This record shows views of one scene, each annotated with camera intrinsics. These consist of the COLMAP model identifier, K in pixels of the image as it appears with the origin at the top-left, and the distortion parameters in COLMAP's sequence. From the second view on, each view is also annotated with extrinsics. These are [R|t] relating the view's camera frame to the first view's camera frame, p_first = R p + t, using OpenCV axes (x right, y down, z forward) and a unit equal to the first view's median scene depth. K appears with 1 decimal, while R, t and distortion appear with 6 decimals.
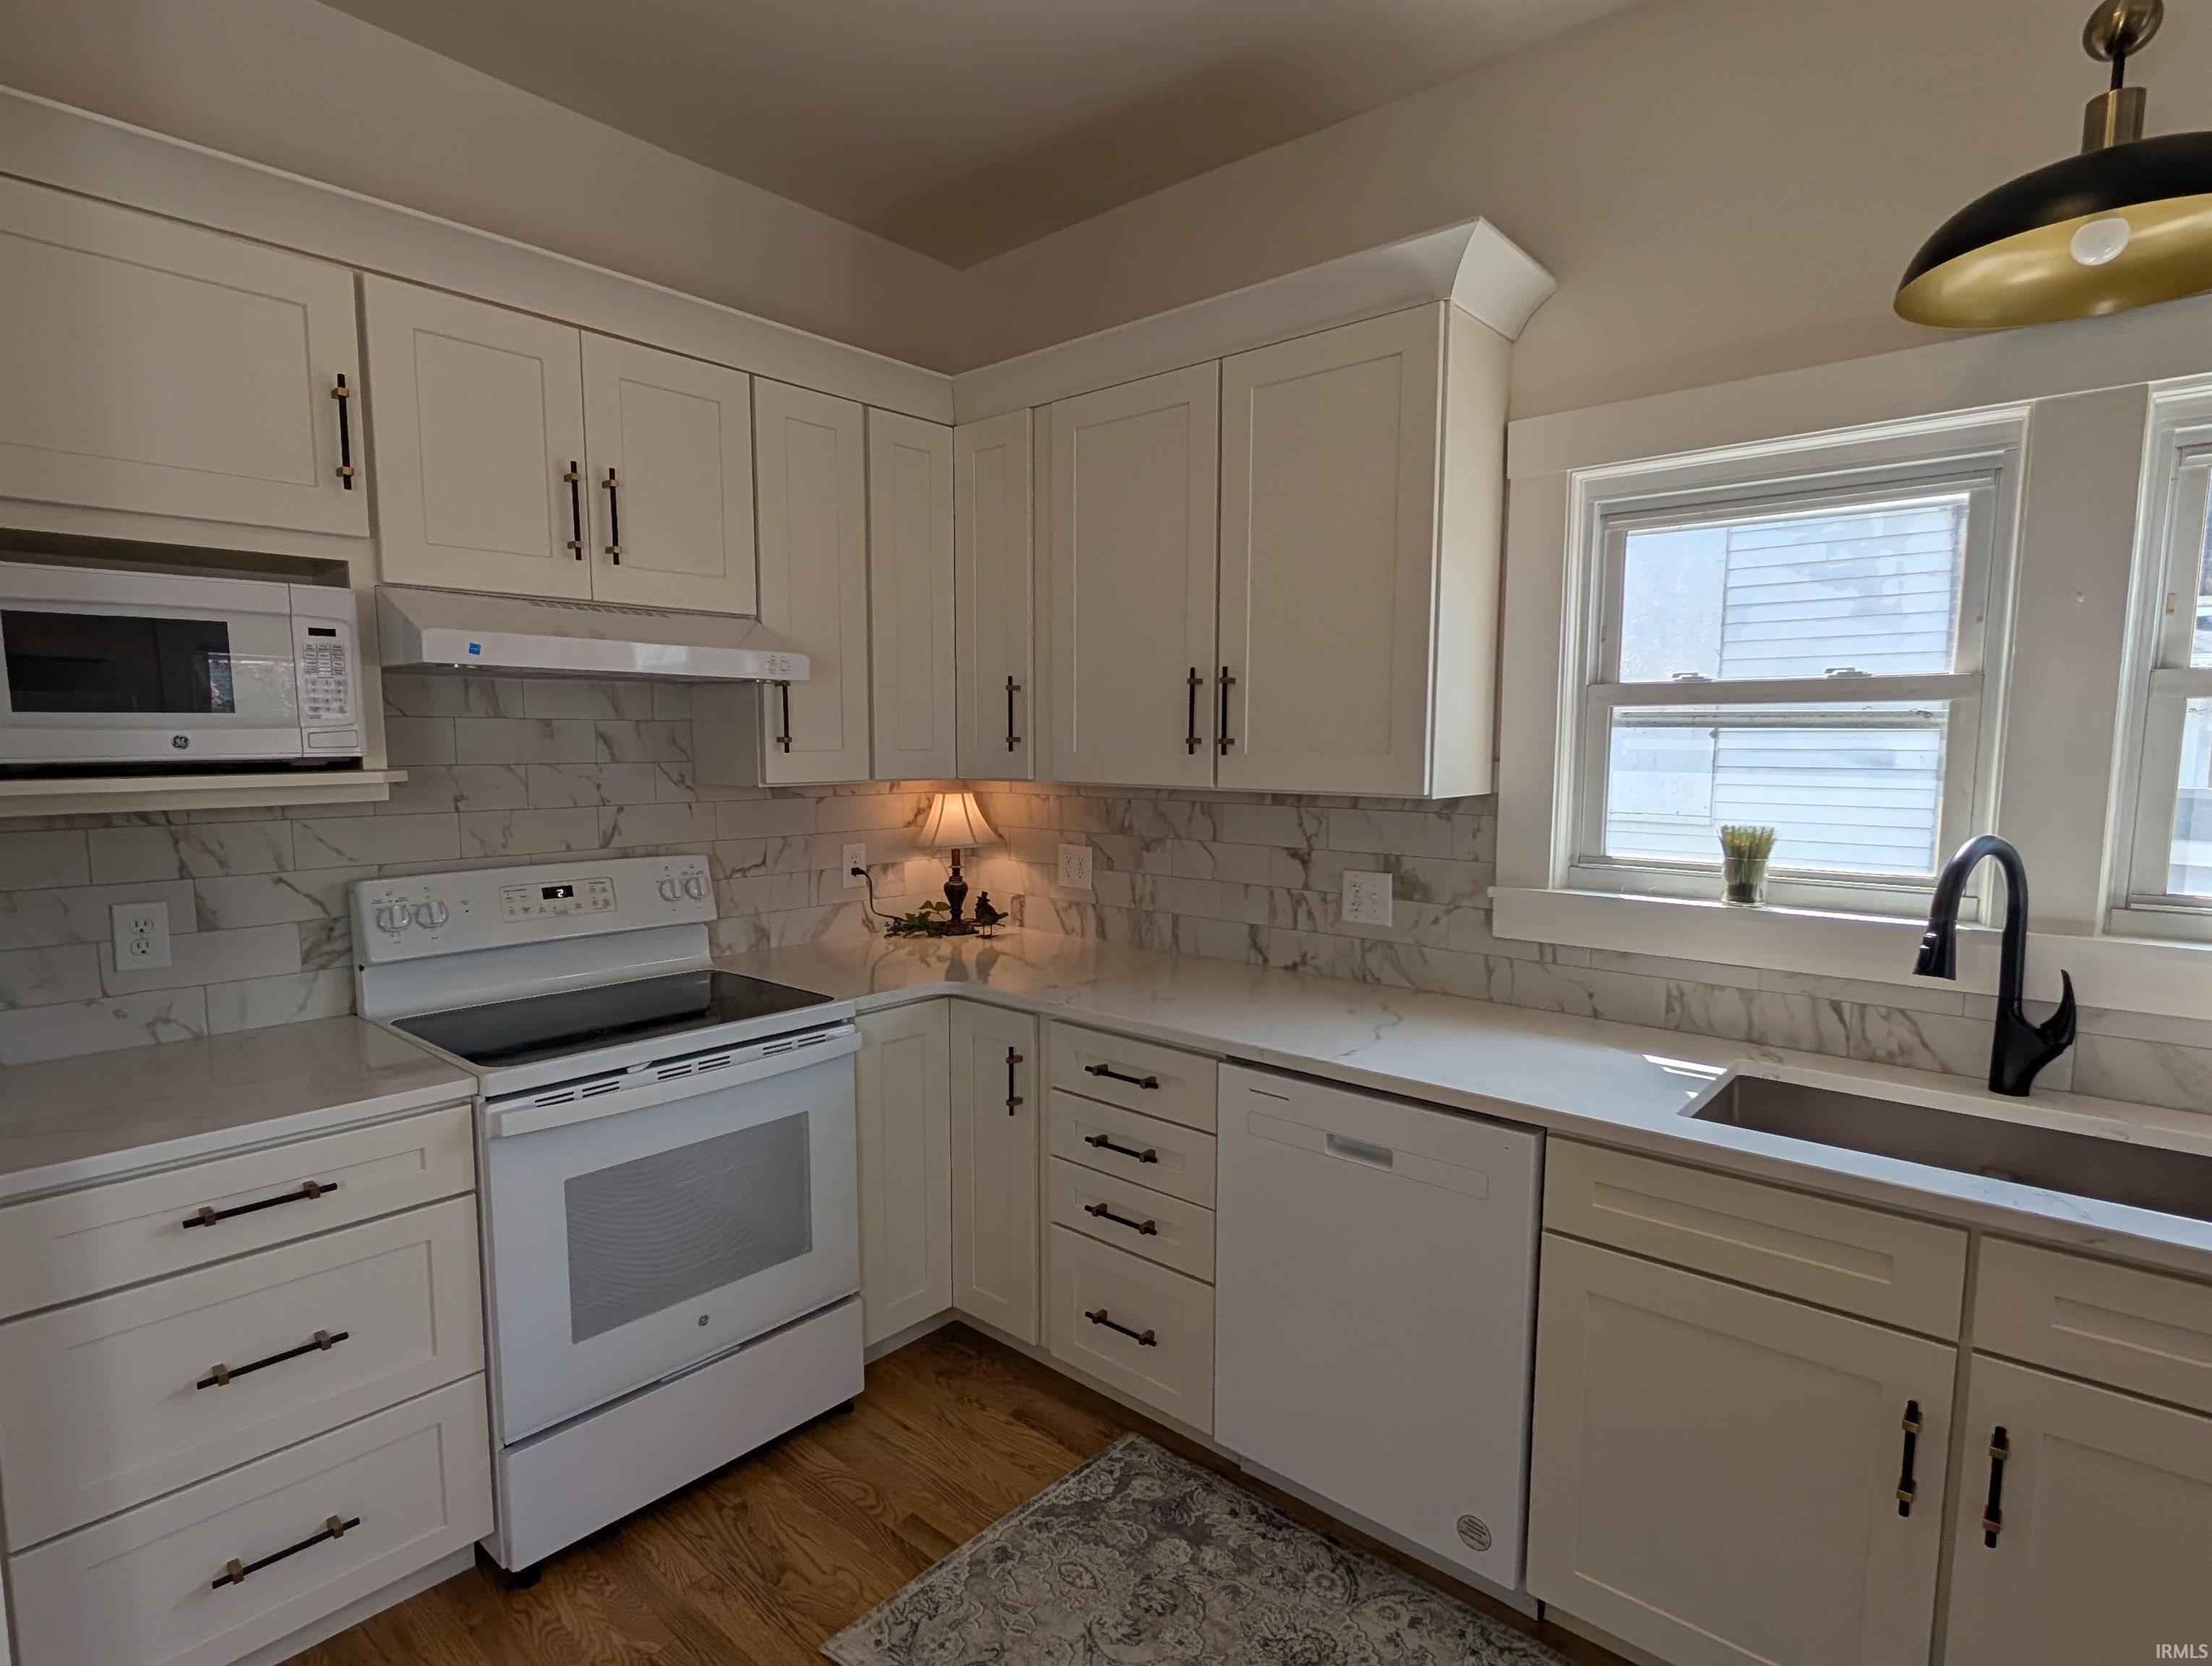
lens RADIAL K [[1142.0, 0, 1085.6], [0, 1142.0, 862.0], [0, 0, 1]] dist [-0.000822, -0.000721]
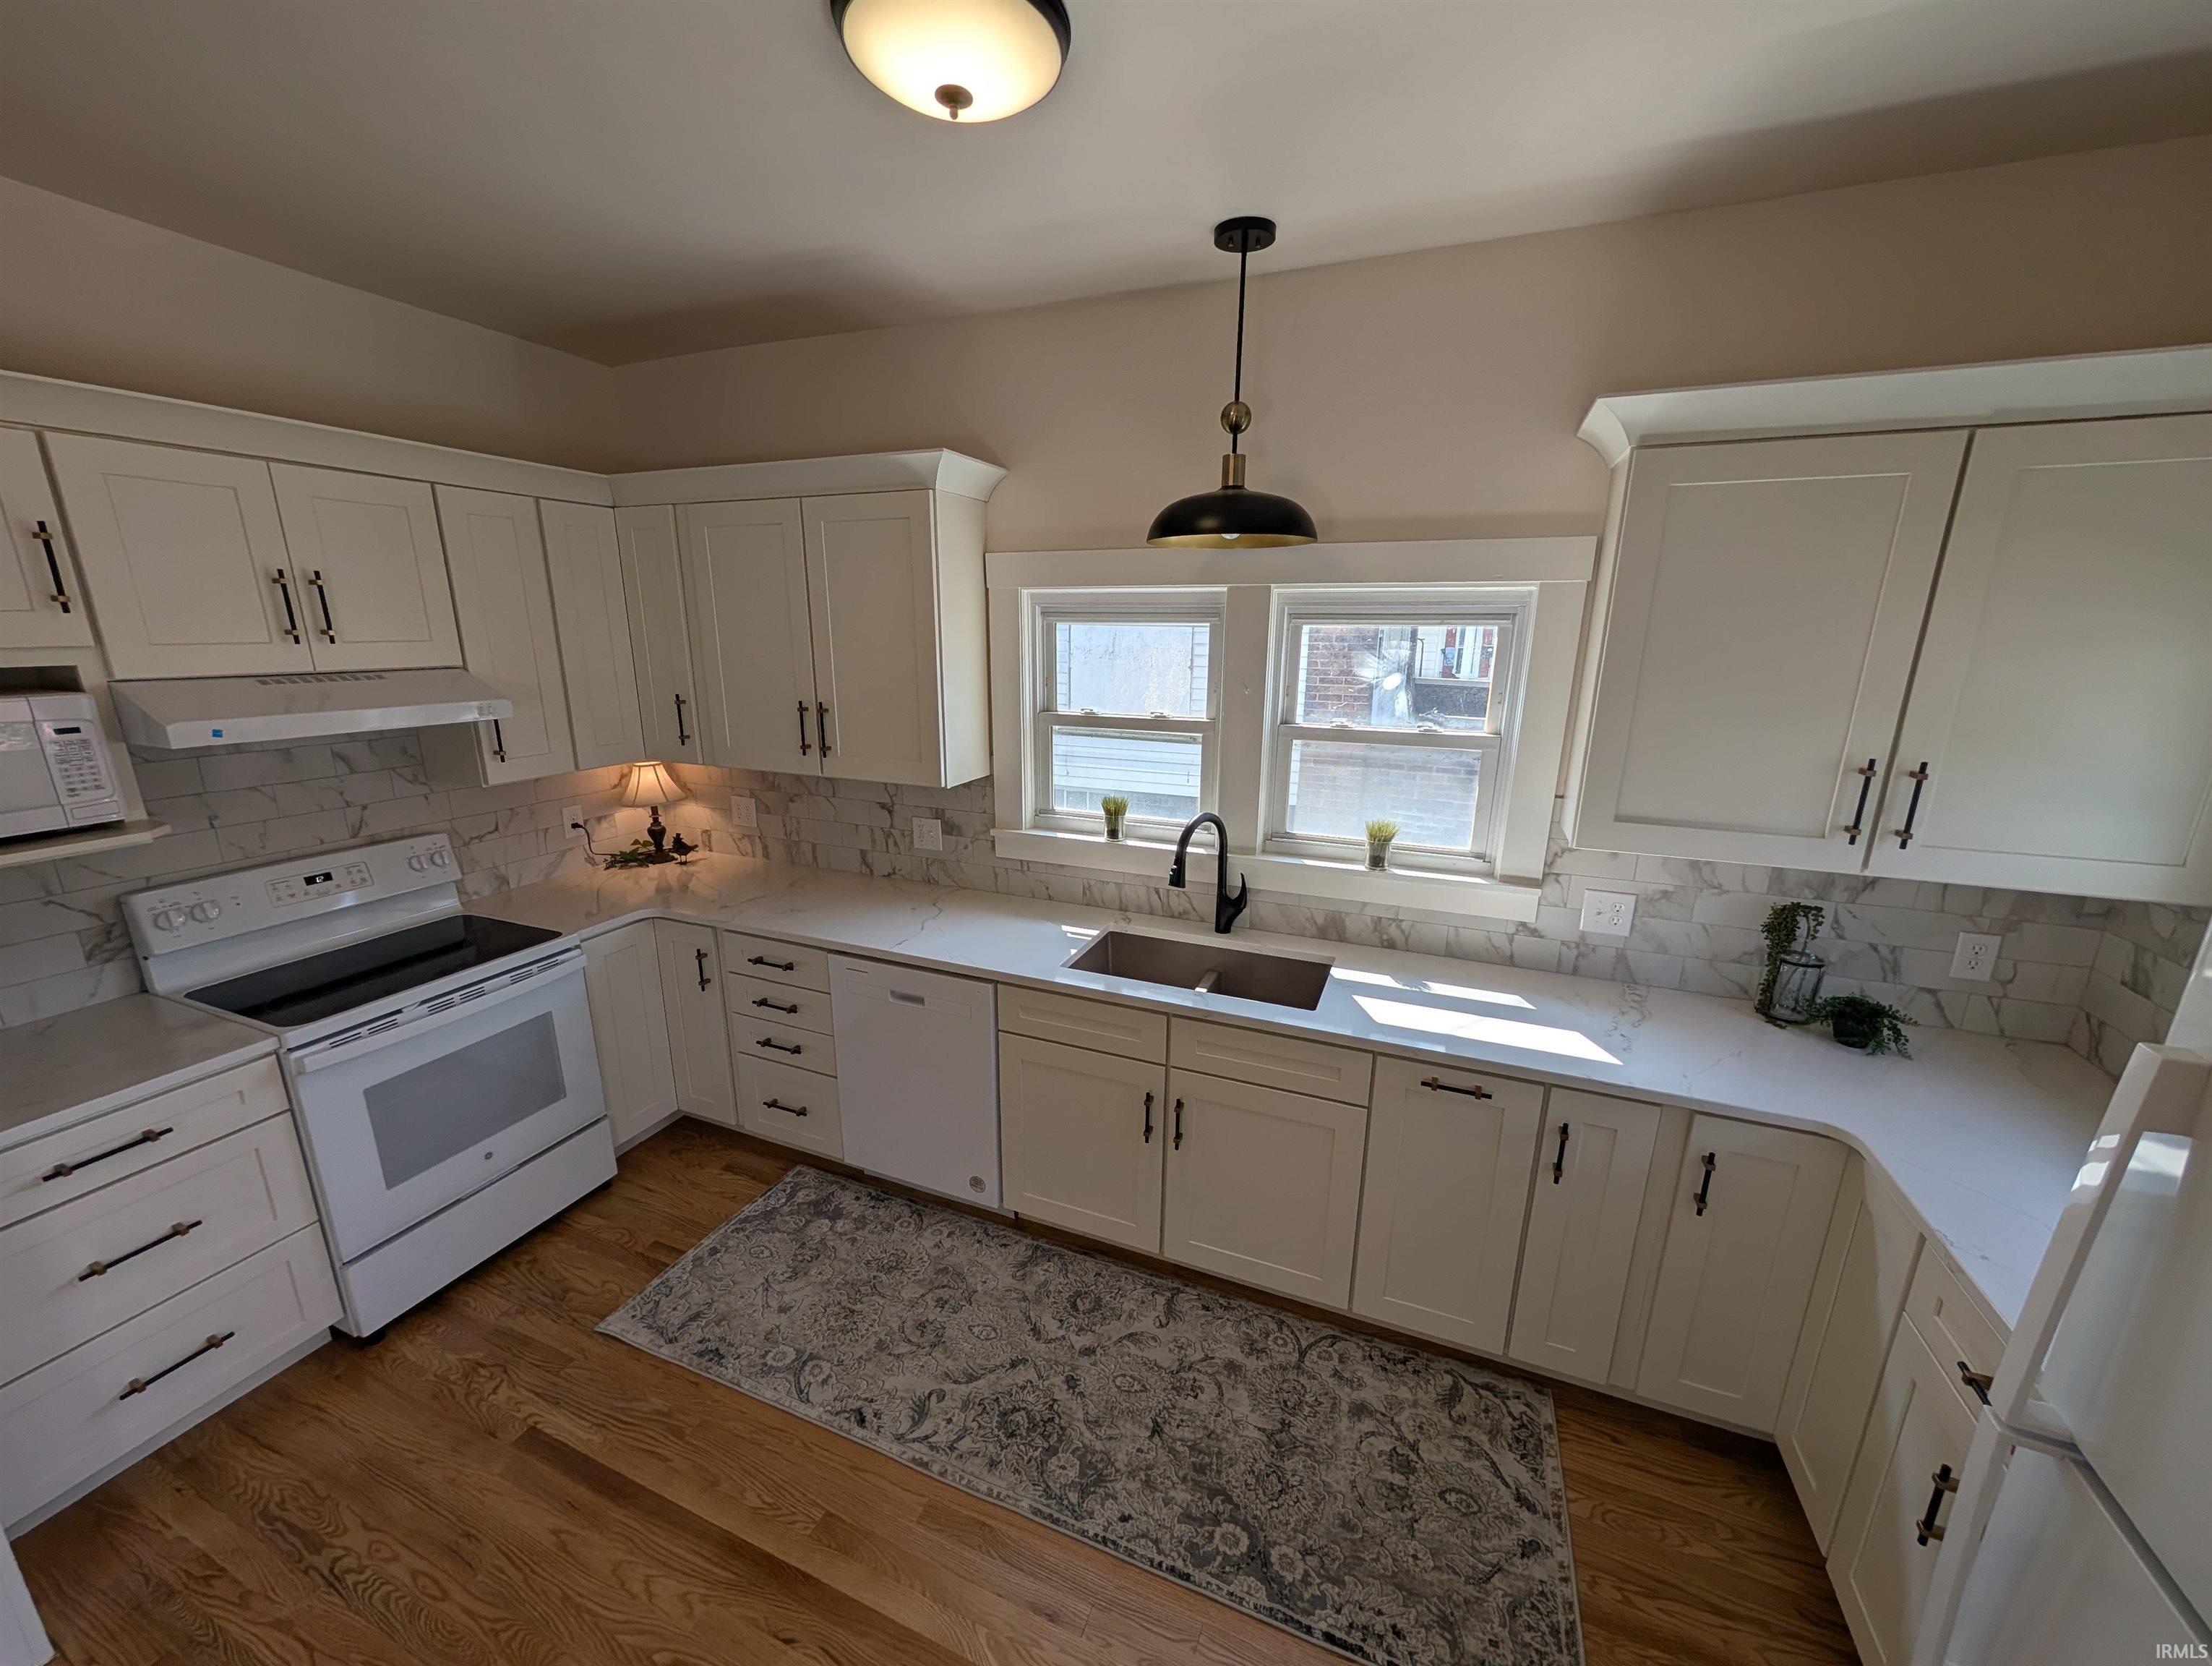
lens RADIAL K [[836.9, 0, 1101.0], [0, 836.9, 844.5], [0, 0, 1]] dist [-0.001477, 0.000415]
pose [[0.943819, -0.077970, 0.321133, 0.107330], [0.029150, 0.987622, 0.154118, -0.151605], [-0.329175, -0.136098, 0.934410, -0.246709]]
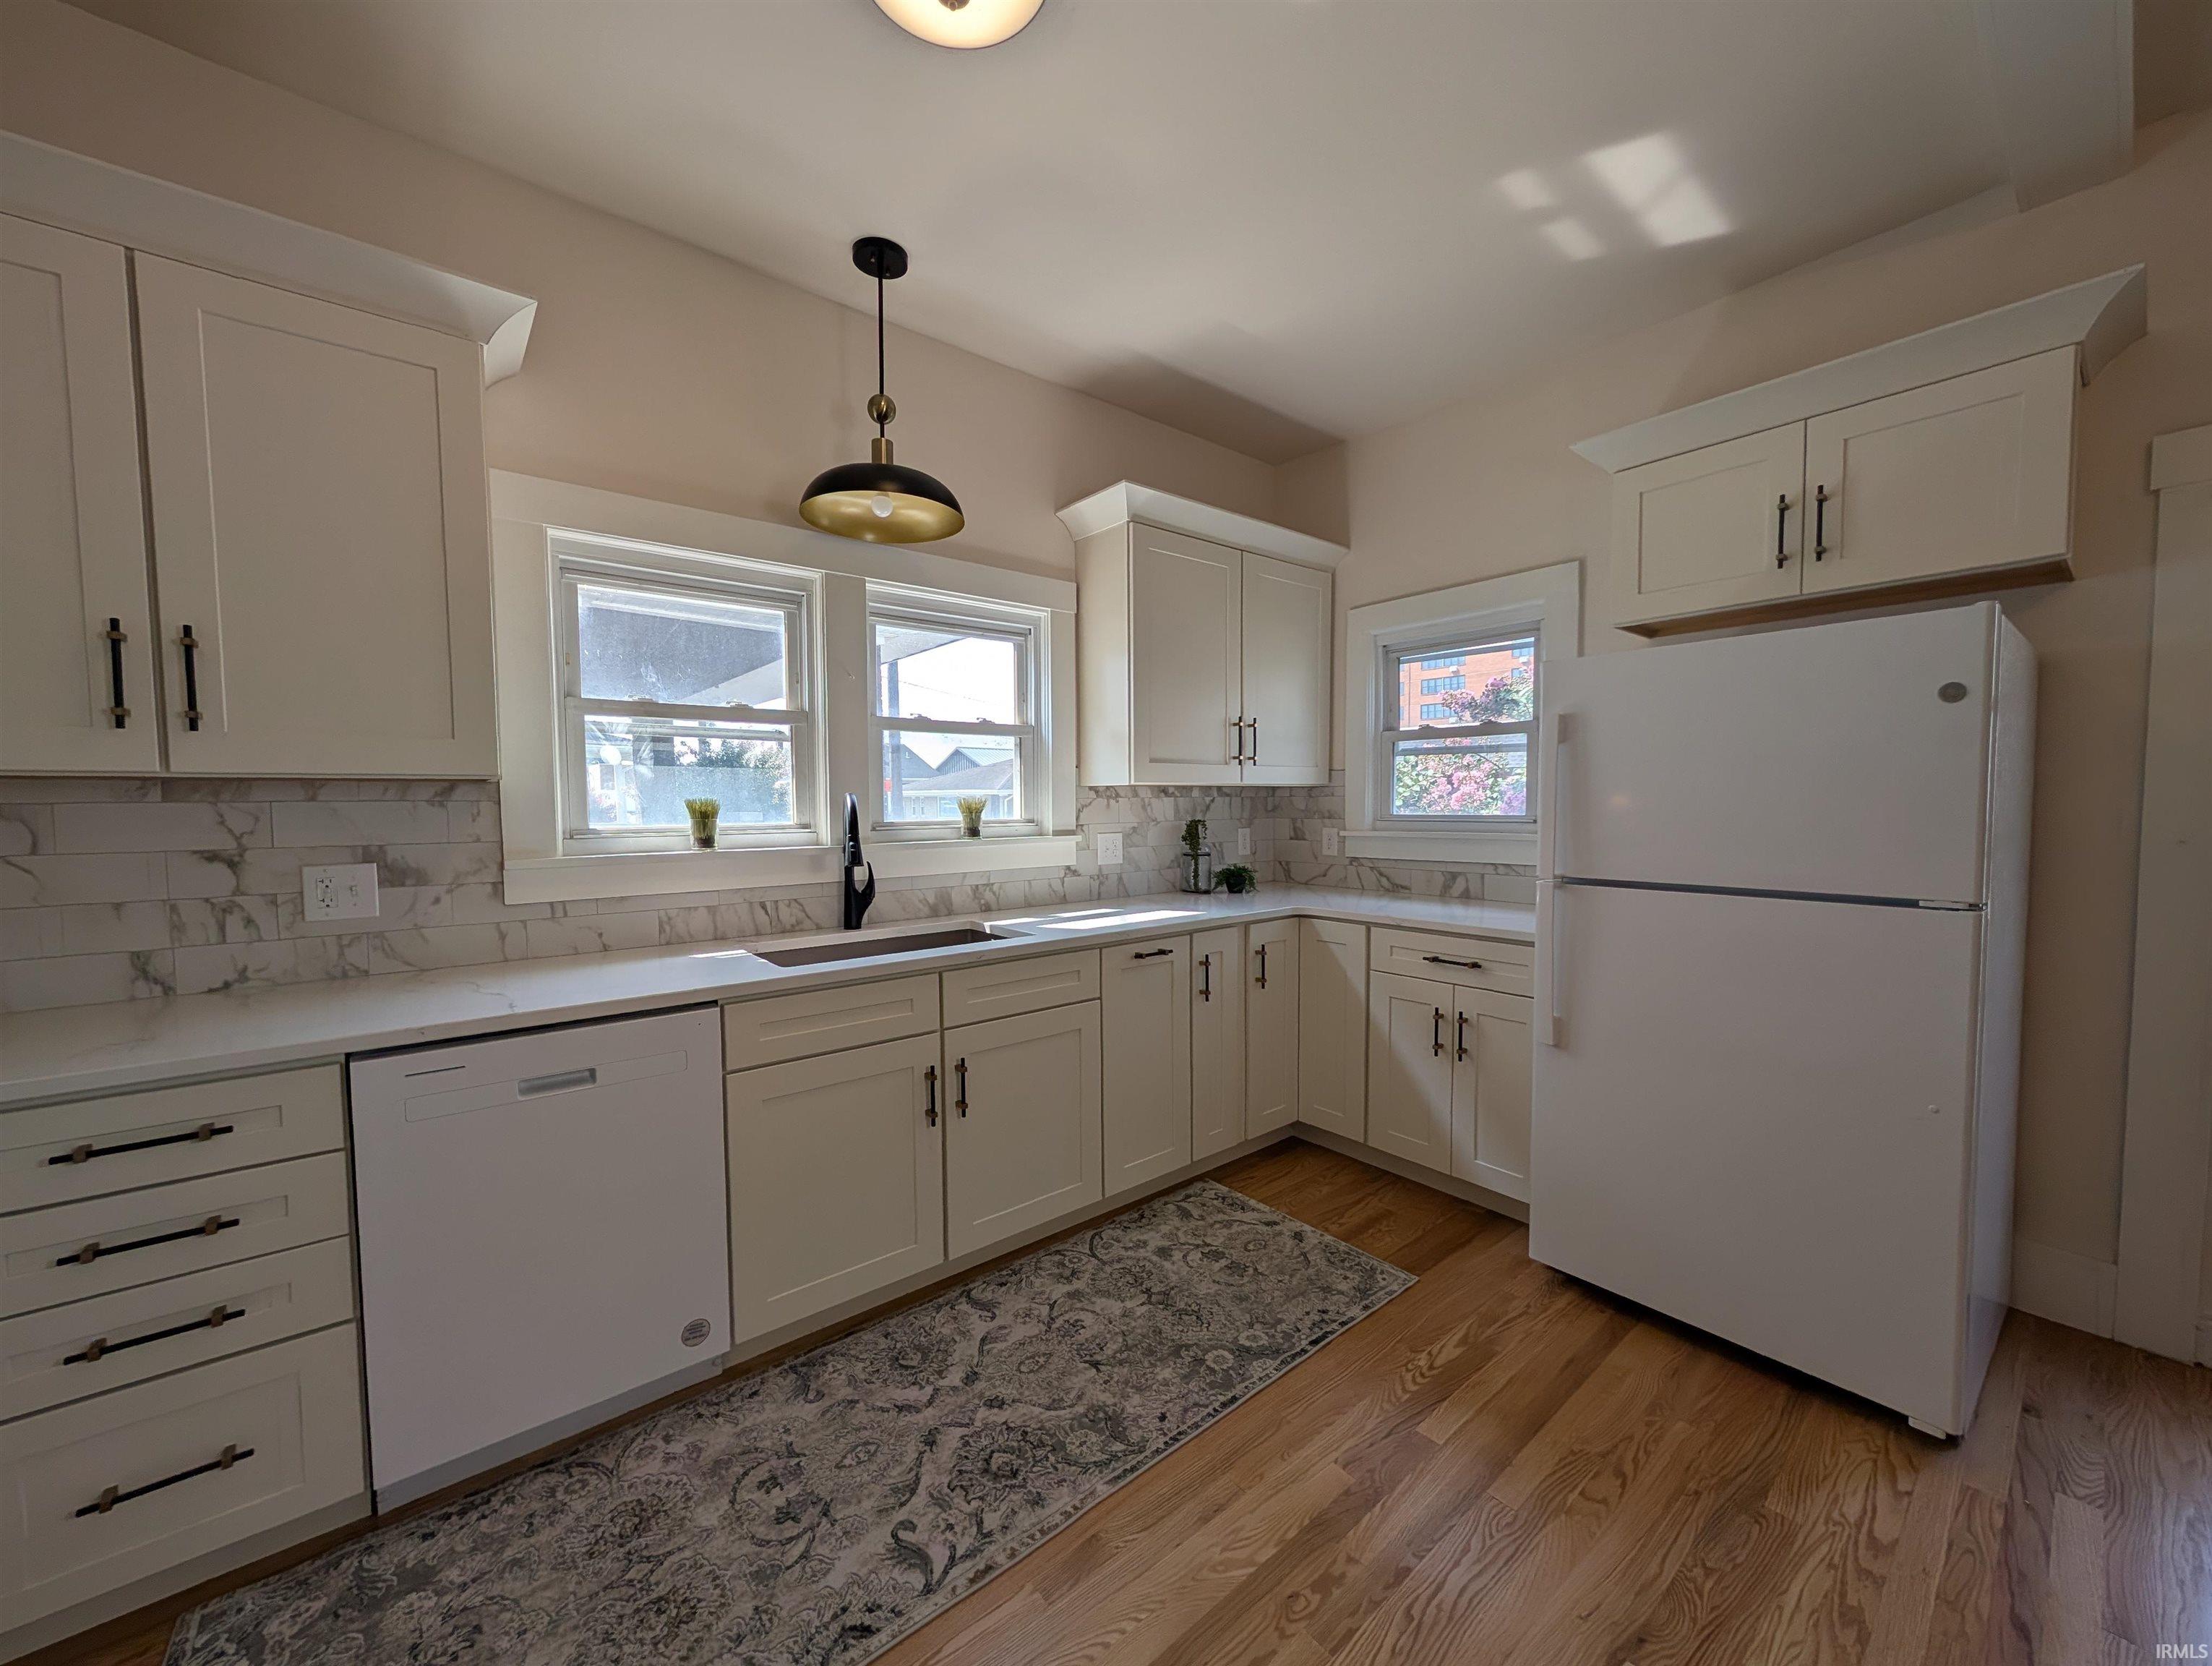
lens RADIAL K [[836.9, 0, 1101.0], [0, 836.9, 844.5], [0, 0, 1]] dist [-0.001477, 0.000415]
pose [[0.158512, -0.055422, 0.985800, -0.405884], [0.114775, 0.992689, 0.037354, 0.044736], [-0.980663, 0.107224, 0.163714, 0.274489]]
